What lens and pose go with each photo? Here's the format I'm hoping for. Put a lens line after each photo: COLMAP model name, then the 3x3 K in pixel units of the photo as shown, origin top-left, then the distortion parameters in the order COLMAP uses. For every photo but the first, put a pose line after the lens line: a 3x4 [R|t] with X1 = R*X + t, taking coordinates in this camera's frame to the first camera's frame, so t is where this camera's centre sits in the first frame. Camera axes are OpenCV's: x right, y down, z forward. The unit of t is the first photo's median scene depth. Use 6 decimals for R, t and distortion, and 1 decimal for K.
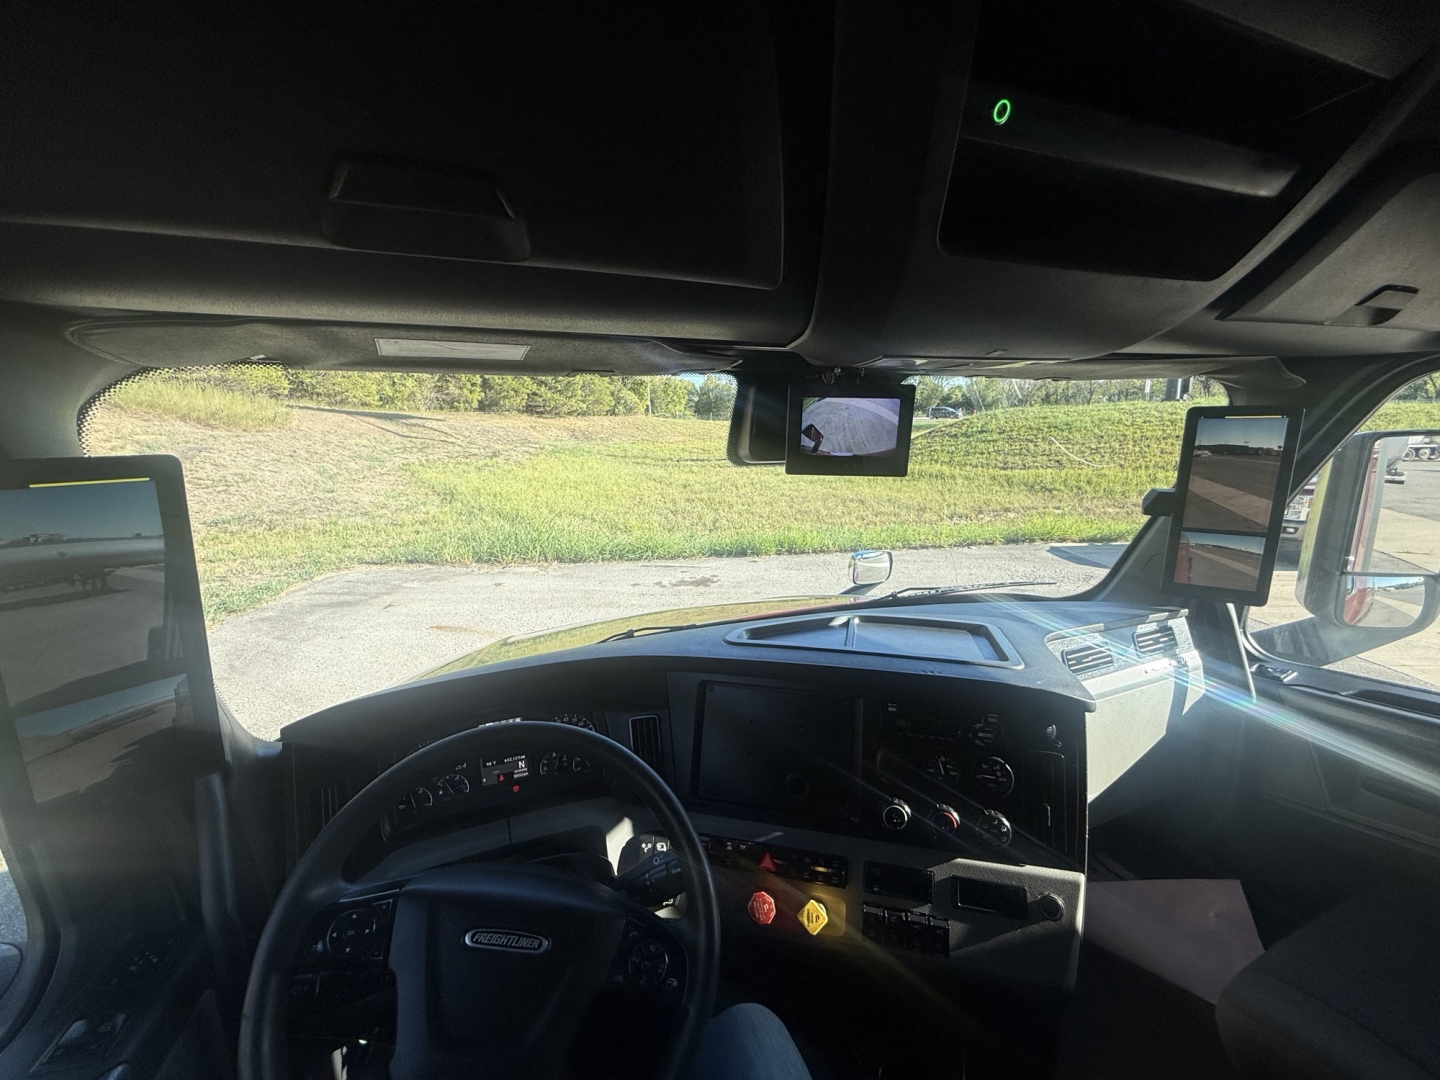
lens RADIAL K [[571.1, 0, 713.3], [0, 571.1, 538.9], [0, 0, 1]] dist [0.001454, -0.001114]
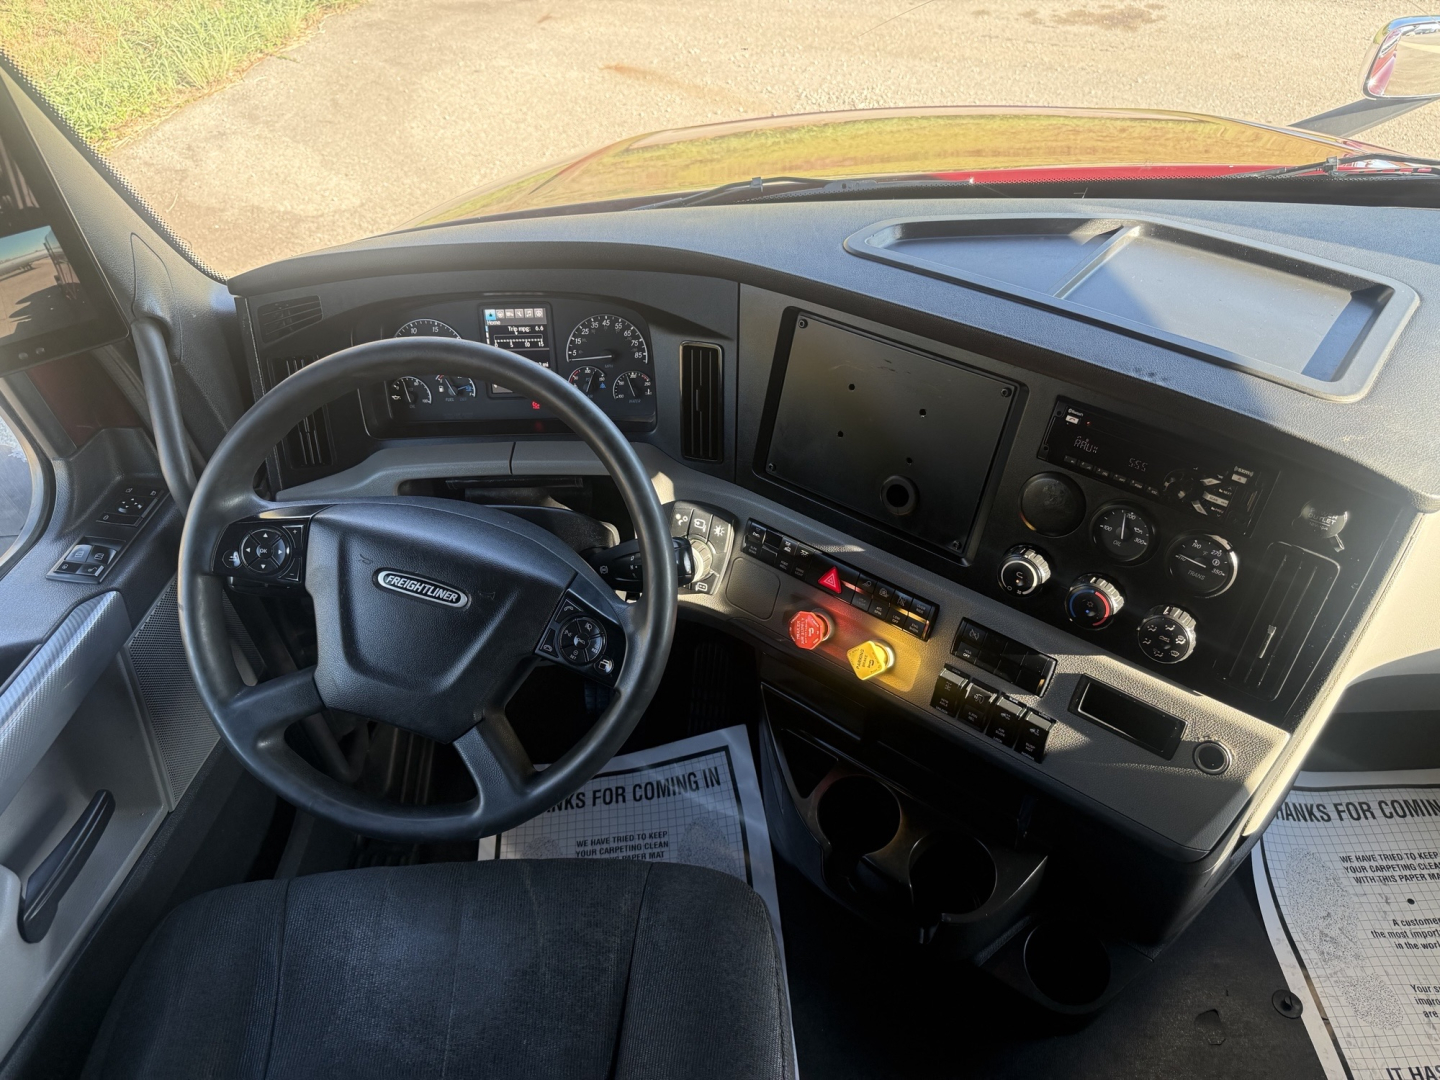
lens RADIAL K [[1023.3, 0, 722.0], [0, 1023.3, 549.2], [0, 0, 1]] dist [0.025433, -0.029080]
pose [[0.915664, 0.253030, -0.312307, 0.265879], [-0.038211, 0.828268, 0.559028, -0.119086], [0.400124, -0.499949, 0.768083, 0.005371]]
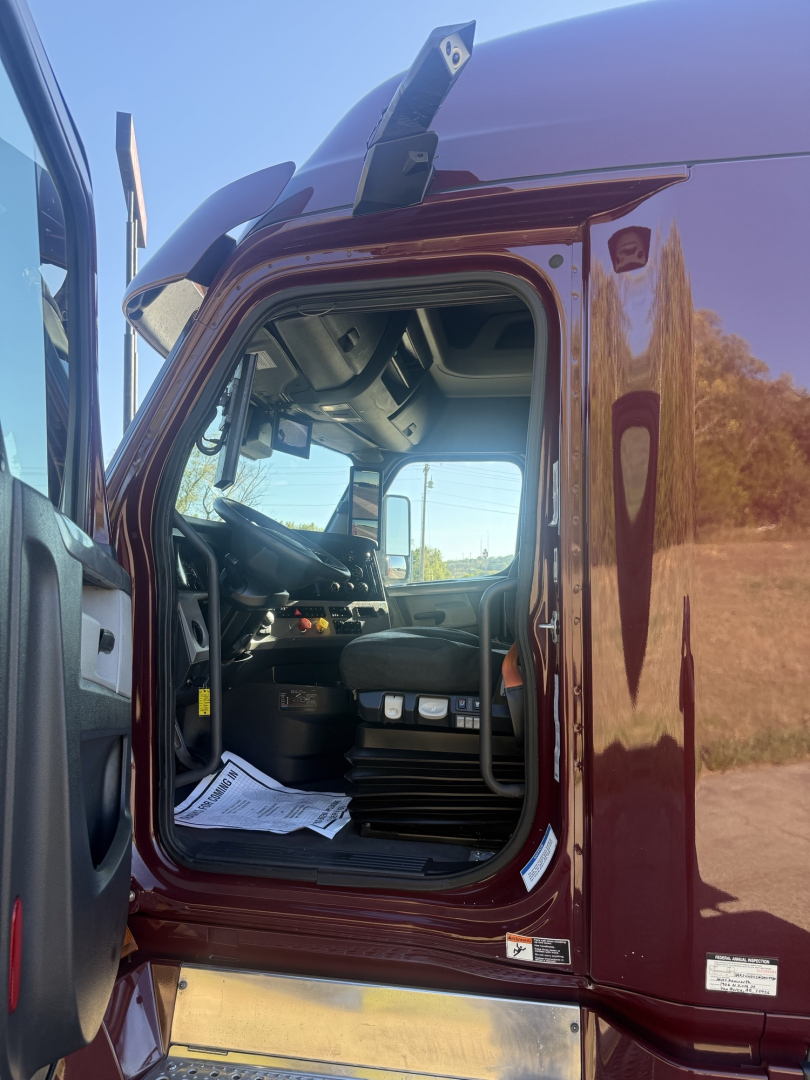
lens RADIAL K [[767.5, 0, 408.6], [0, 767.5, 544.9], [0, 0, 1]] dist [0.025433, -0.029080]
pose [[0.499739, 0.097068, 0.860720, -1.717293], [0.149365, 0.969158, -0.196019, 0.732059], [-0.853200, 0.226520, 0.469828, -0.609324]]
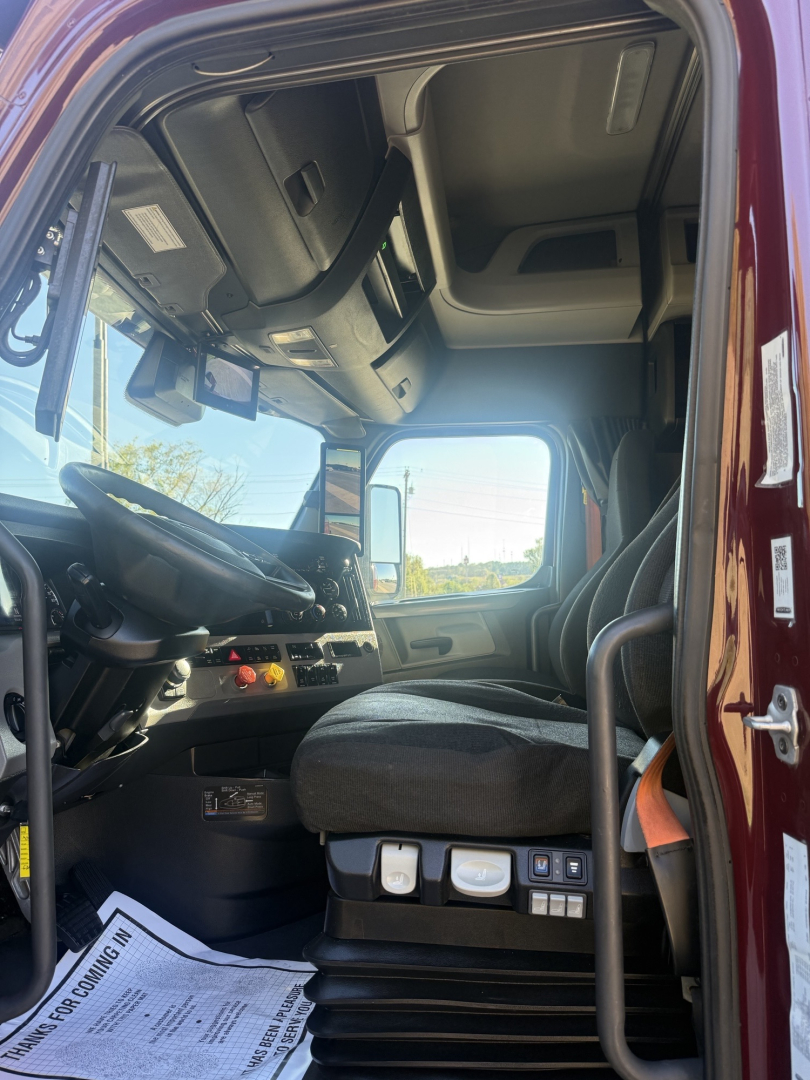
lens RADIAL K [[767.5, 0, 407.5], [0, 767.5, 558.7], [0, 0, 1]] dist [0.025433, -0.029080]
pose [[0.481080, 0.082494, 0.872787, -1.025533], [0.168701, 0.968245, -0.184504, 0.577235], [-0.860292, 0.236001, 0.451886, -0.187745]]
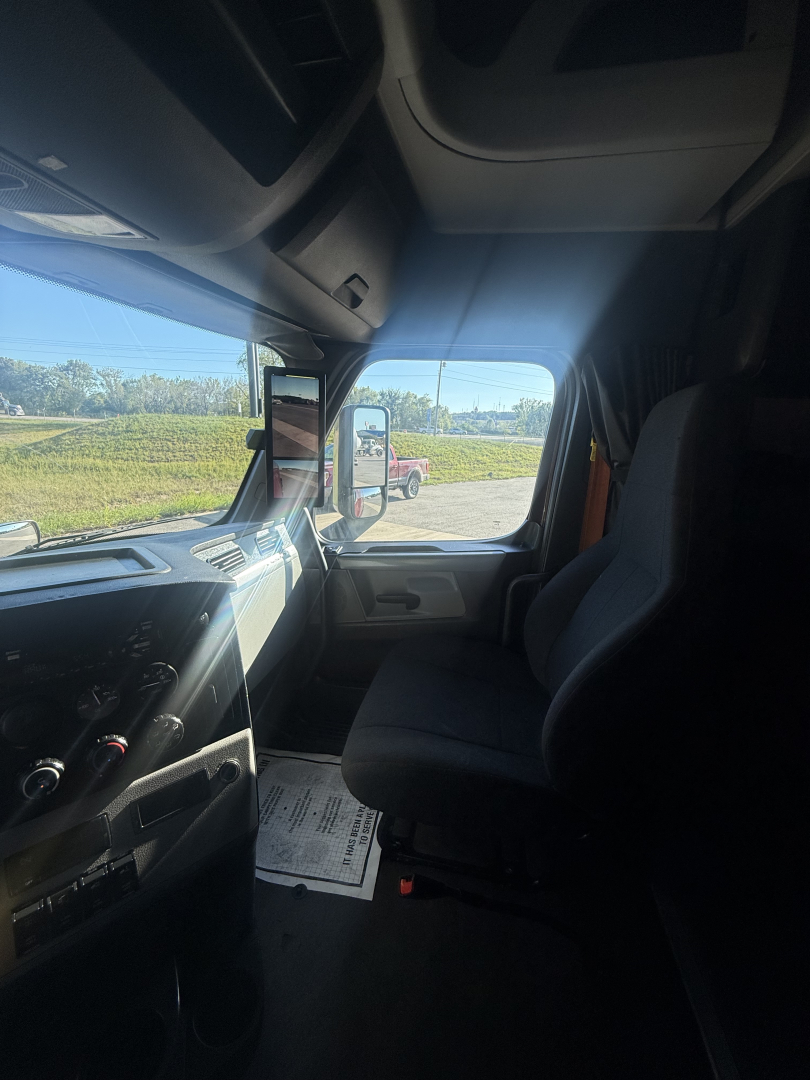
lens RADIAL K [[428.3, 0, 408.5], [0, 428.3, 540.9], [0, 0, 1]] dist [0.001454, -0.001114]
pose [[0.540964, -0.155424, 0.826560, 0.111654], [0.110587, 0.987389, 0.113289, 0.102237], [-0.833744, 0.030121, 0.551329, 0.164492]]
